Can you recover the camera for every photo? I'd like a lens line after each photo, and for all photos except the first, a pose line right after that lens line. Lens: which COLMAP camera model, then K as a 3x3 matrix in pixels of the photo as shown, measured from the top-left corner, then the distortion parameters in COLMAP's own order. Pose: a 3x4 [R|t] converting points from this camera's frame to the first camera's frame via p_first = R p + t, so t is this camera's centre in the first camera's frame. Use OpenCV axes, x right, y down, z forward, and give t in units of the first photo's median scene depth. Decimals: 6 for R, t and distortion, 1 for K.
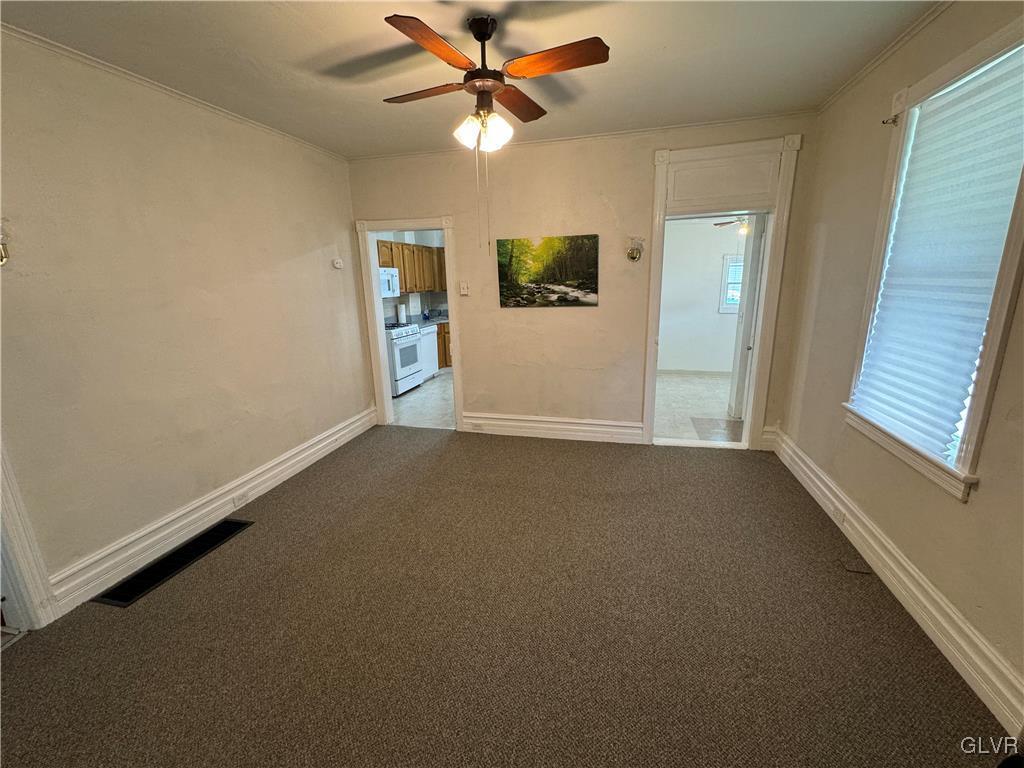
lens RADIAL K [[435.8, 0, 512.0], [0, 435.8, 384.0], [0, 0, 1]] dist [-0.000399, -0.000009]
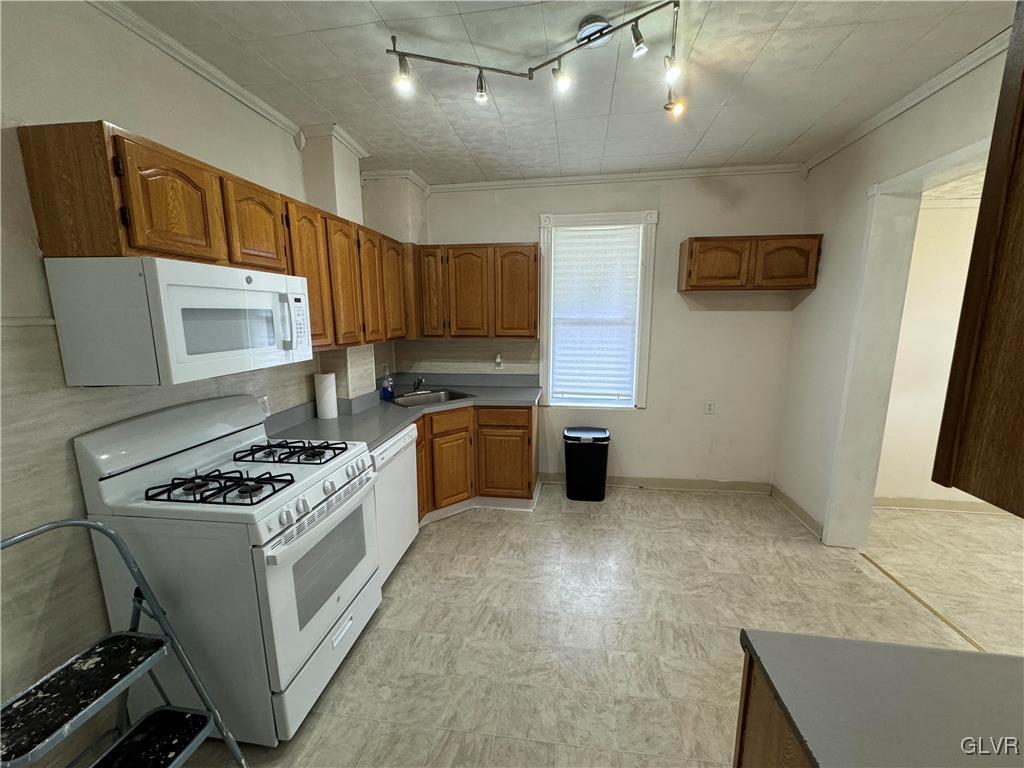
lens RADIAL K [[410.3, 0, 513.5], [0, 410.3, 384.0], [0, 0, 1]] dist [0.000717, 0.000016]
pose [[0.992646, -0.002644, 0.121021, -0.136370], [0.010999, 0.997596, -0.068420, -0.153795], [-0.120549, 0.069248, 0.990289, 0.644671]]
